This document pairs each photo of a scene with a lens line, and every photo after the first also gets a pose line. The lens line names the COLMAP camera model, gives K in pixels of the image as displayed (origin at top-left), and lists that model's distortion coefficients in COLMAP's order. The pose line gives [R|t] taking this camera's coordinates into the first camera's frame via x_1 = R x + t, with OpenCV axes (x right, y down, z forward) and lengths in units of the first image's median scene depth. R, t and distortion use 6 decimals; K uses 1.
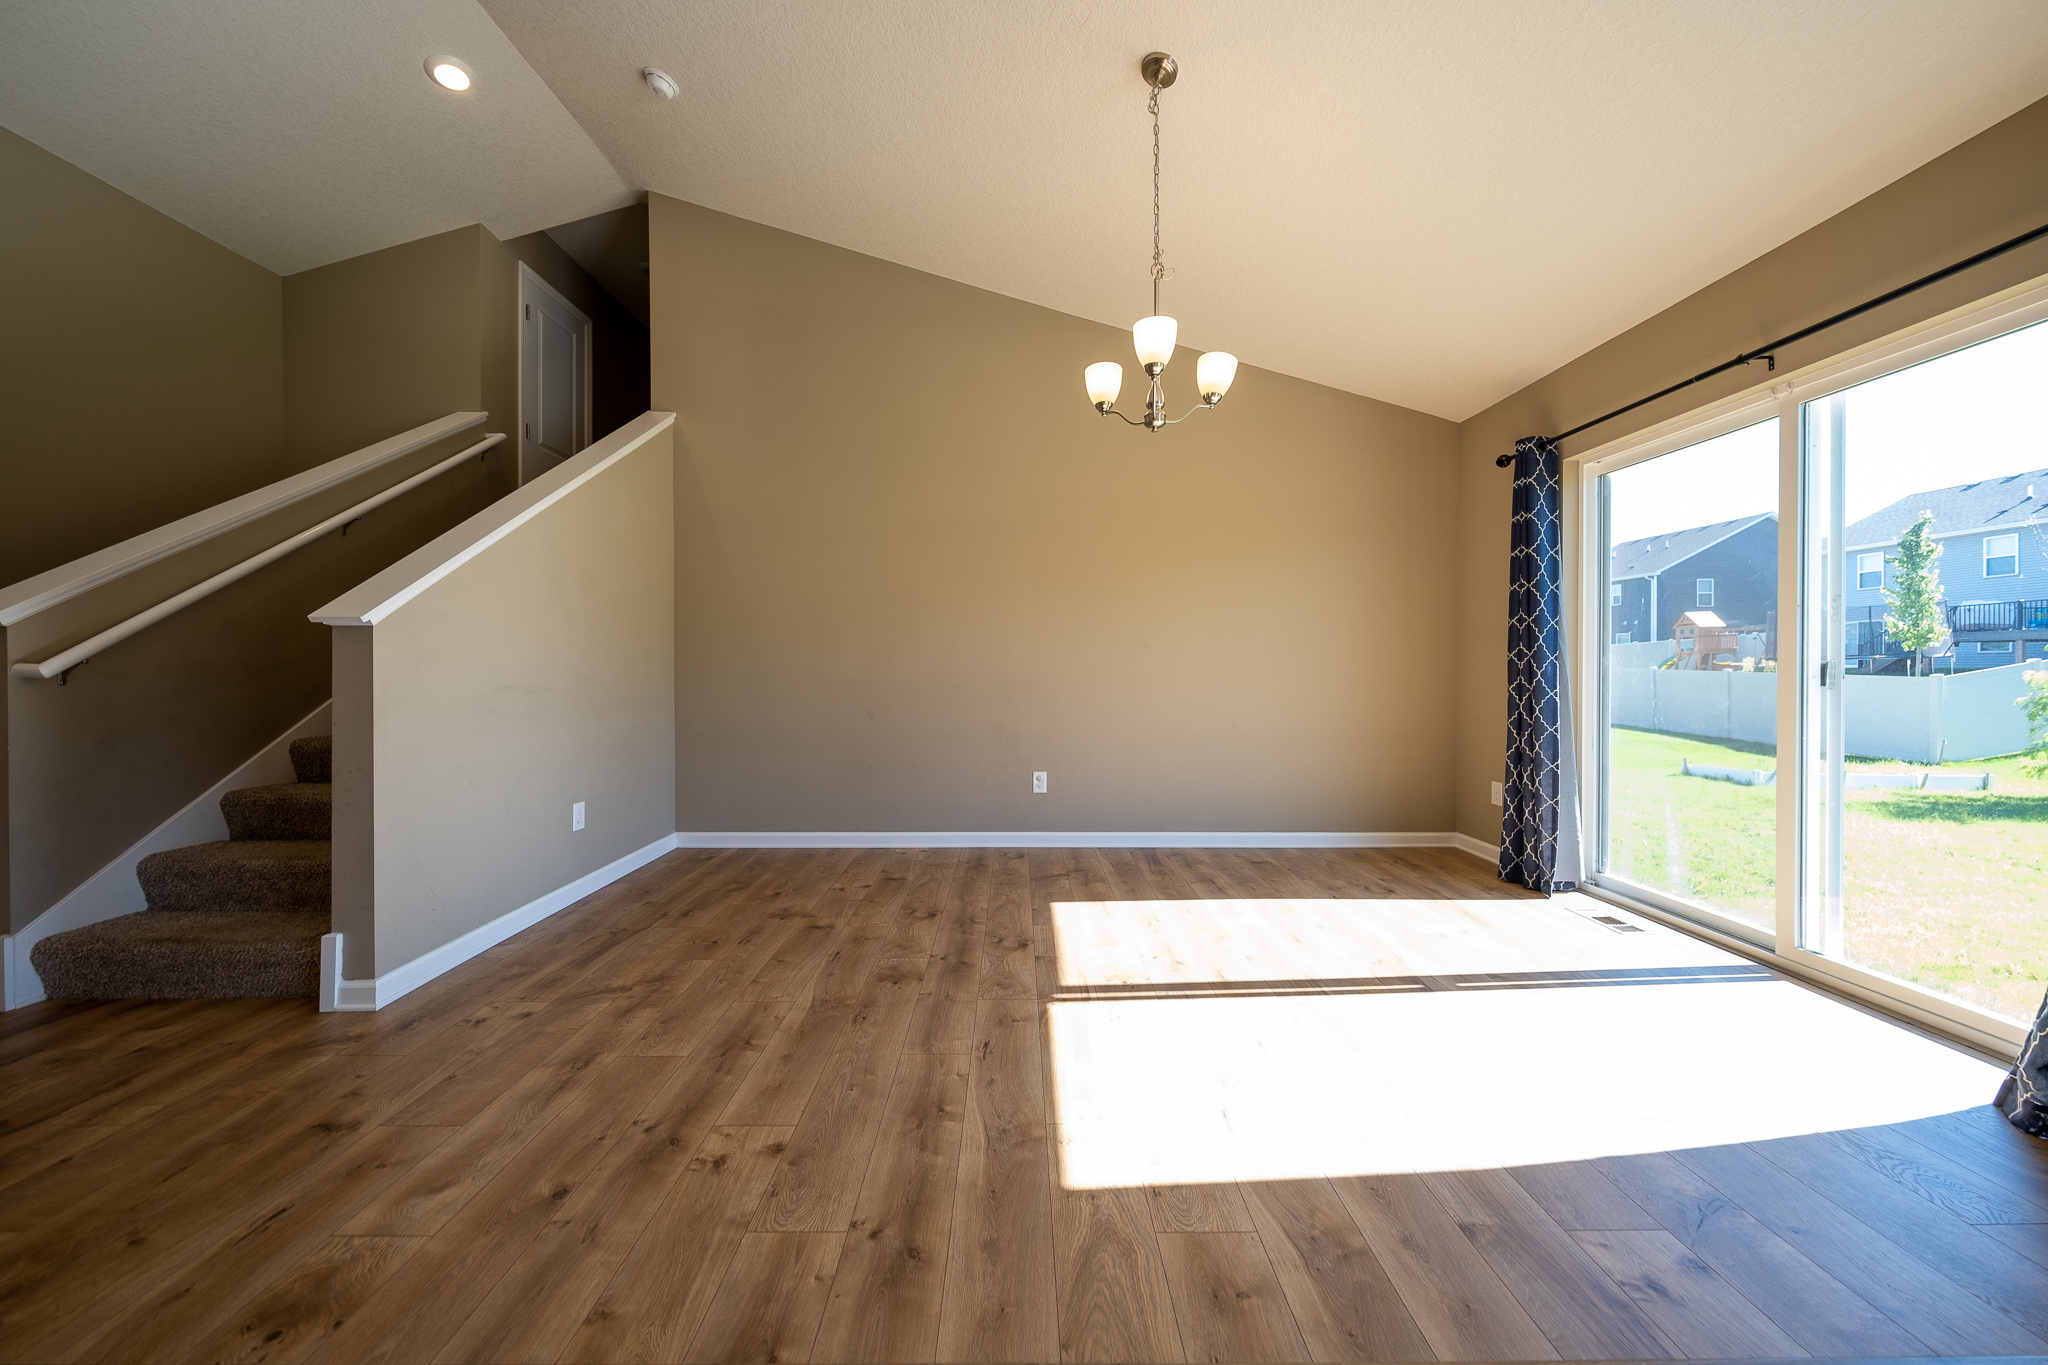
lens RADIAL K [[700.1, 0, 1025.5], [0, 700.1, 673.1], [0, 0, 1]] dist [-0.000981, -0.000139]
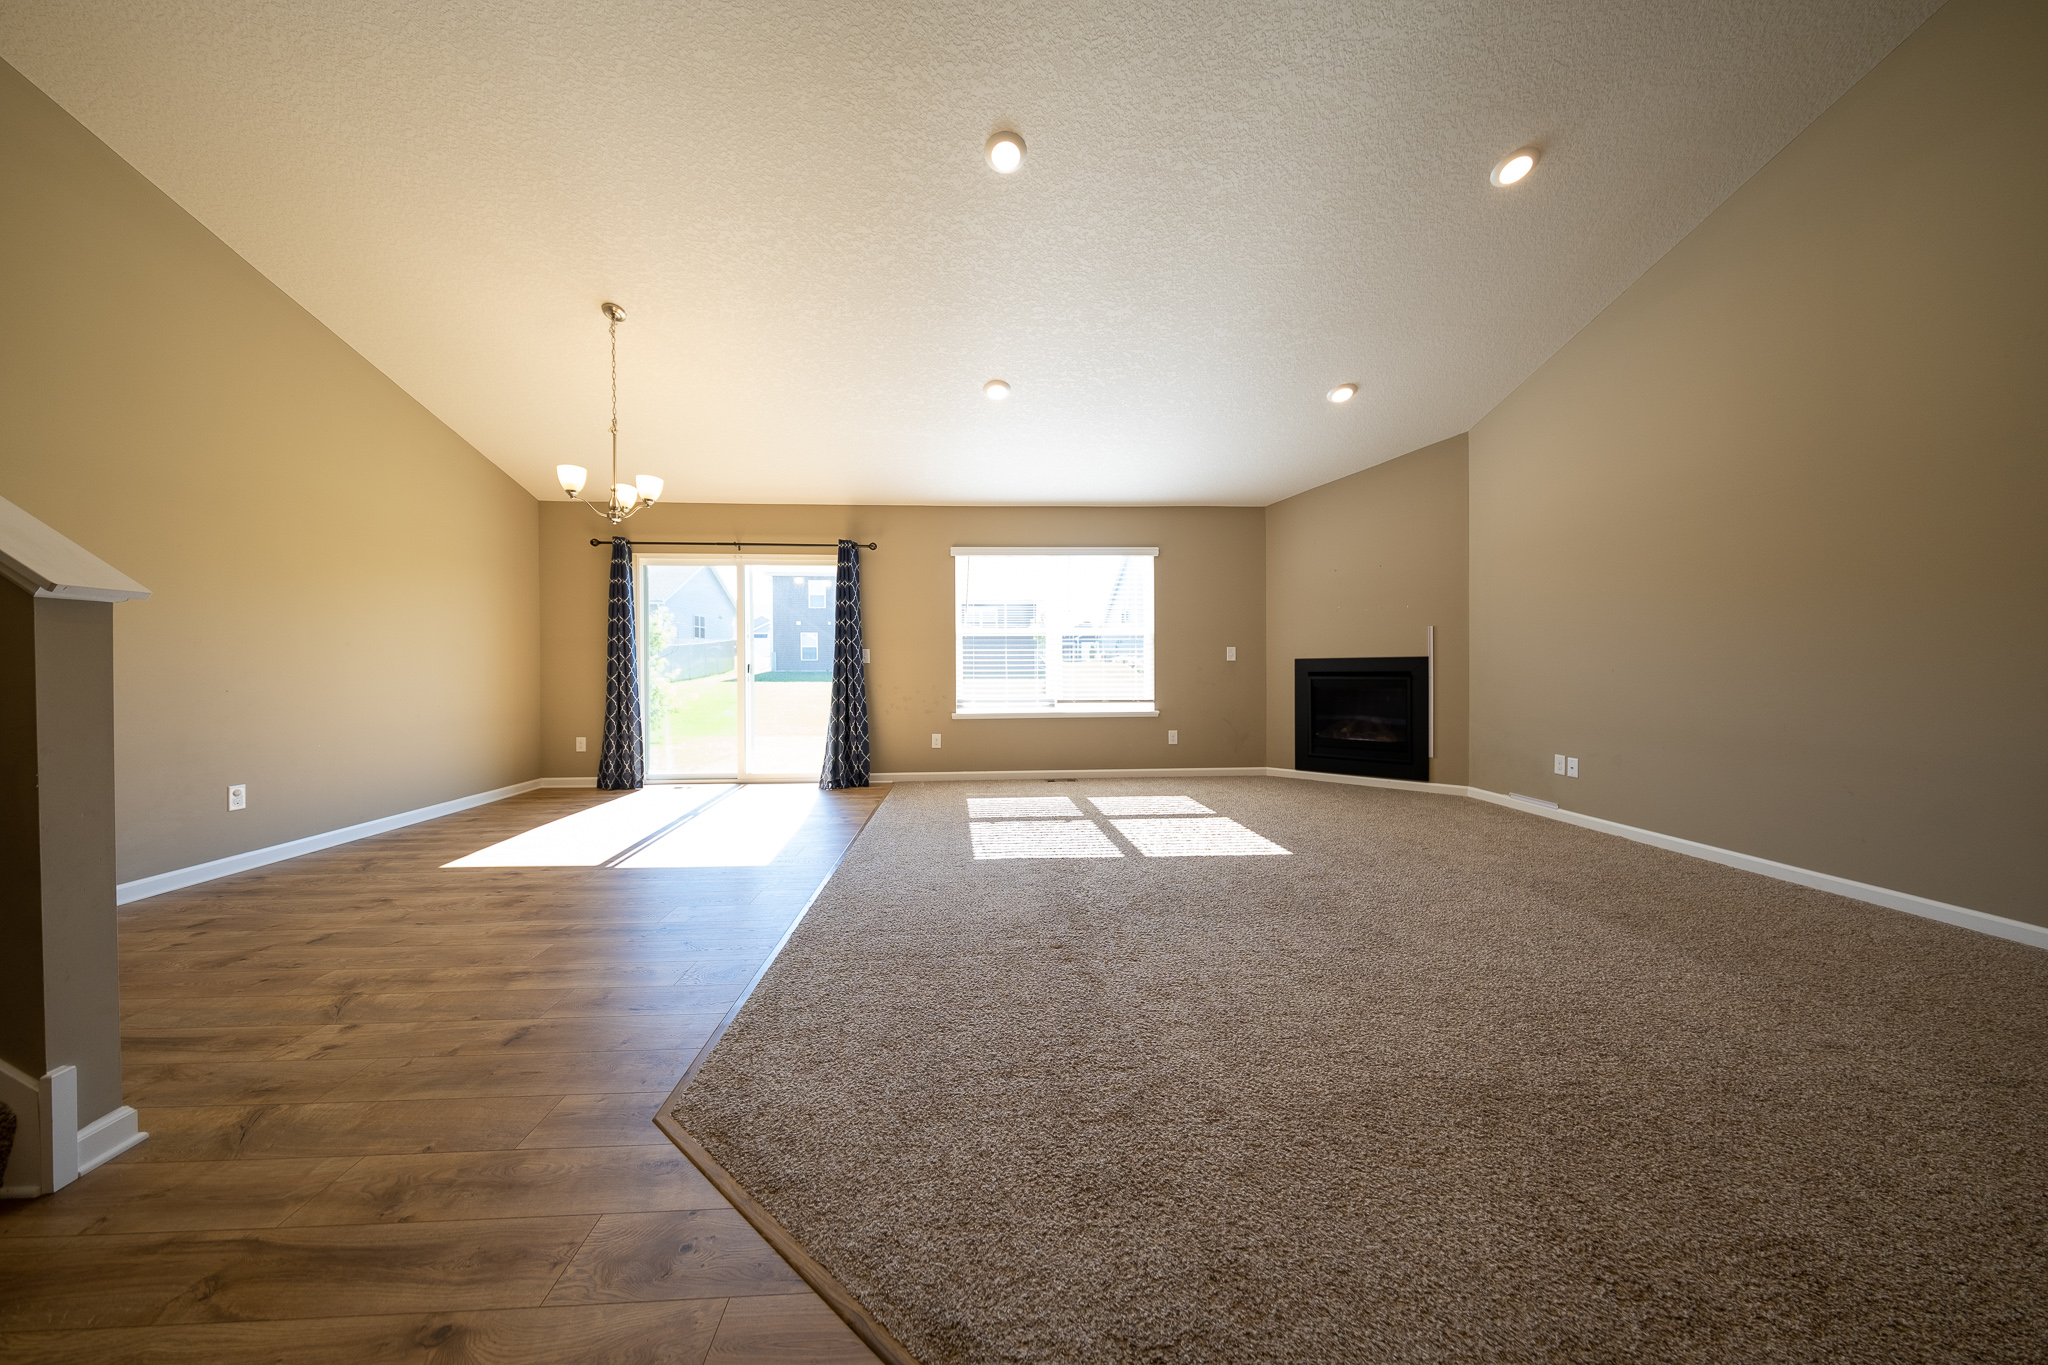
lens RADIAL K [[700.1, 0, 1025.5], [0, 700.1, 673.1], [0, 0, 1]] dist [-0.000981, -0.000139]
pose [[-0.063490, -0.009344, 0.997939, -1.494789], [0.009421, 0.999906, 0.009961, 0.002183], [-0.997938, 0.010034, -0.063396, 0.115034]]
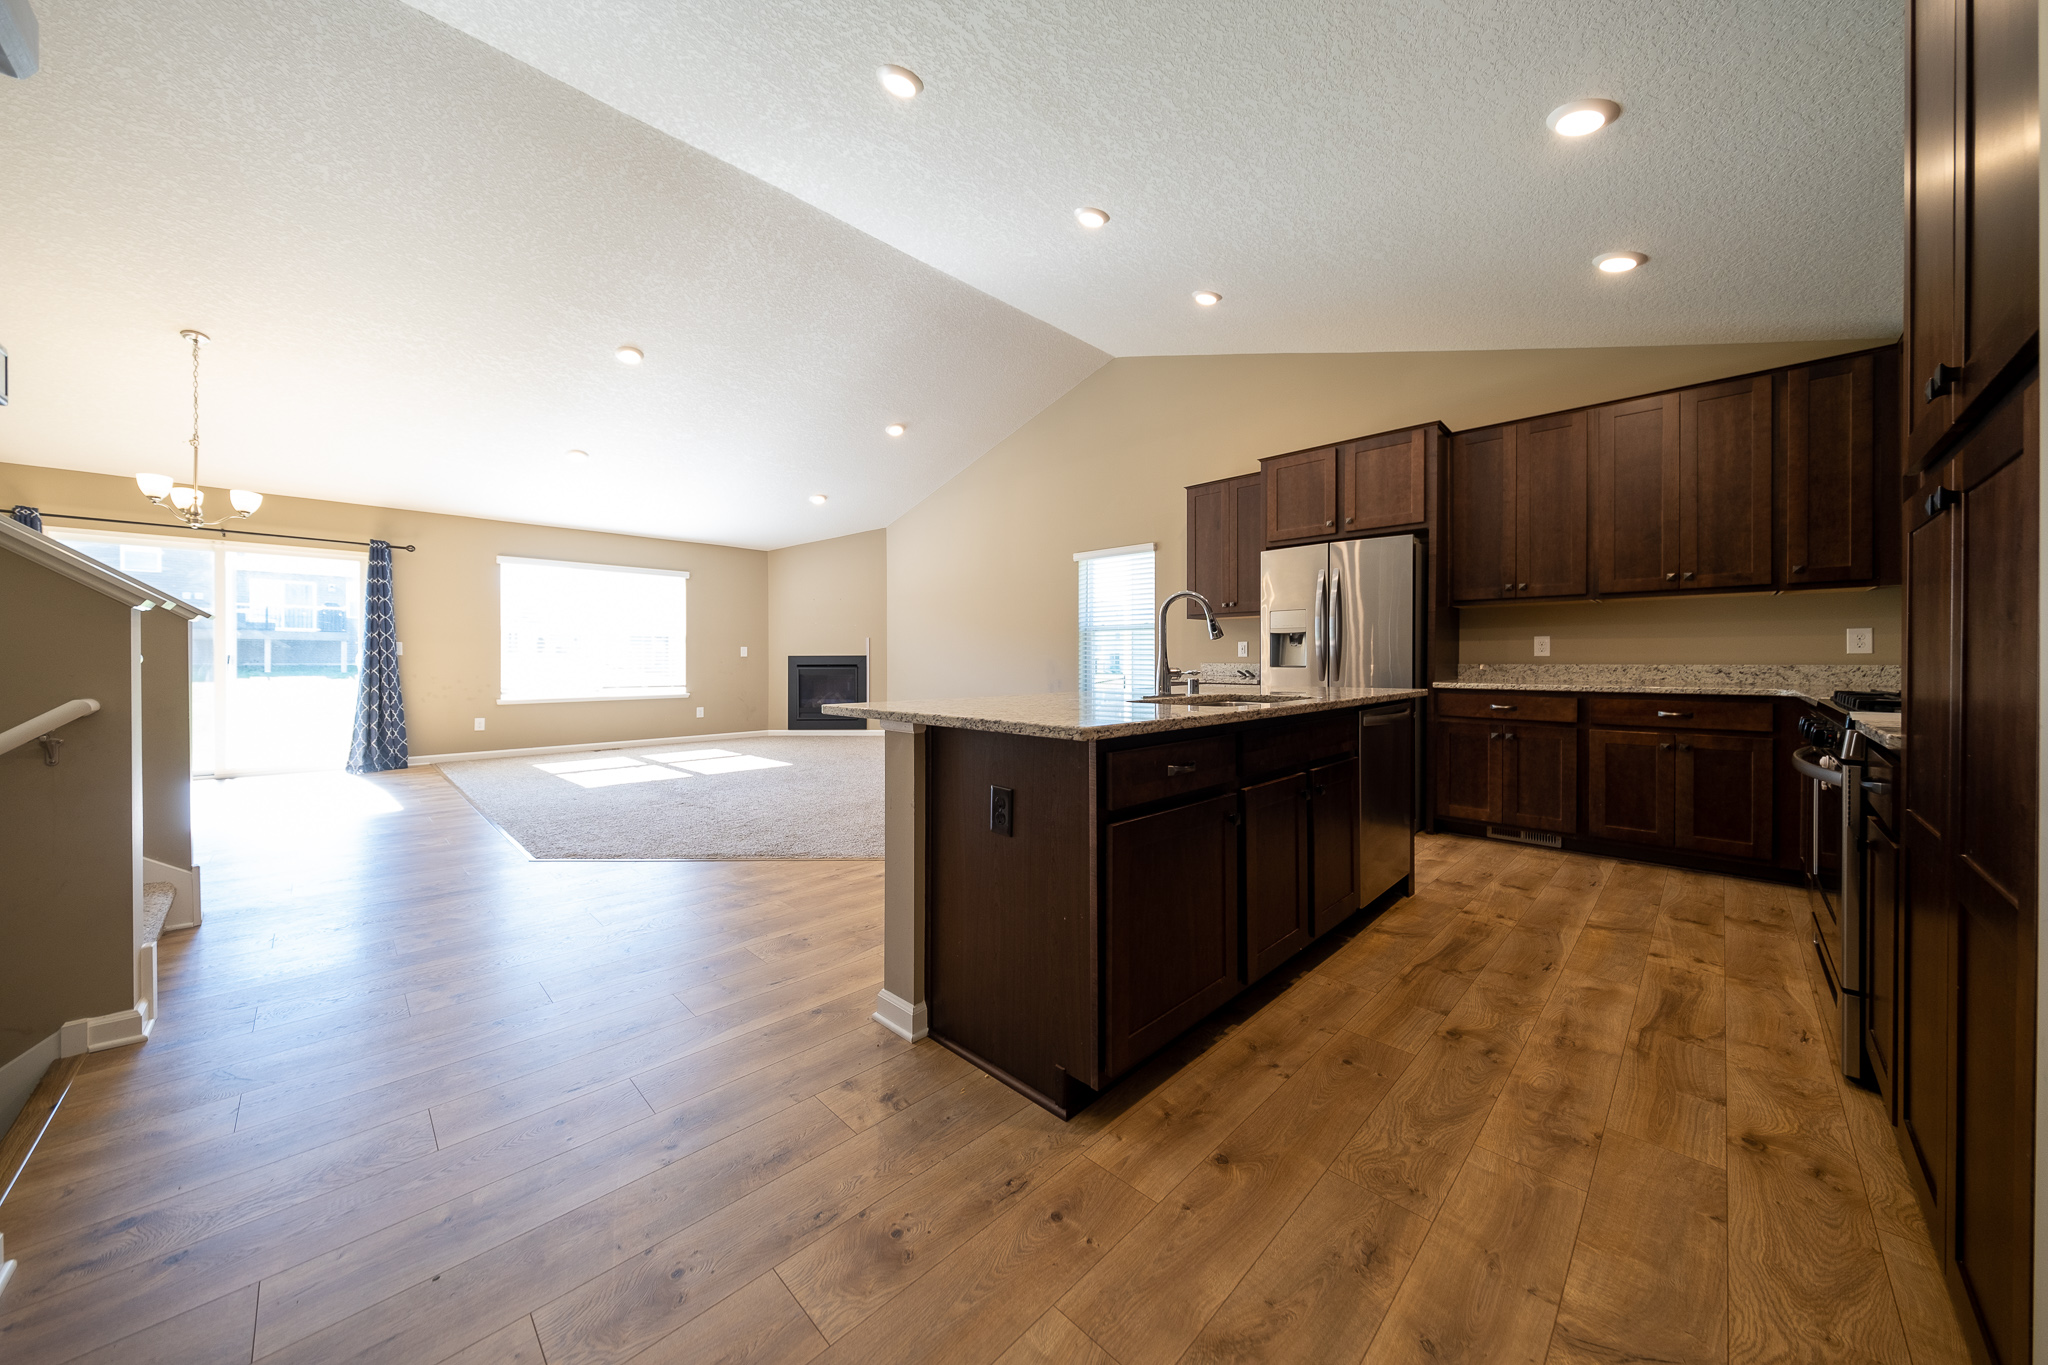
lens RADIAL K [[700.1, 0, 1025.5], [0, 700.1, 673.1], [0, 0, 1]] dist [-0.000981, -0.000139]
pose [[-0.702889, -0.016028, 0.711119, -2.561858], [-0.000810, 0.999763, 0.021733, -0.005277], [-0.711299, 0.014700, -0.702736, 0.694446]]
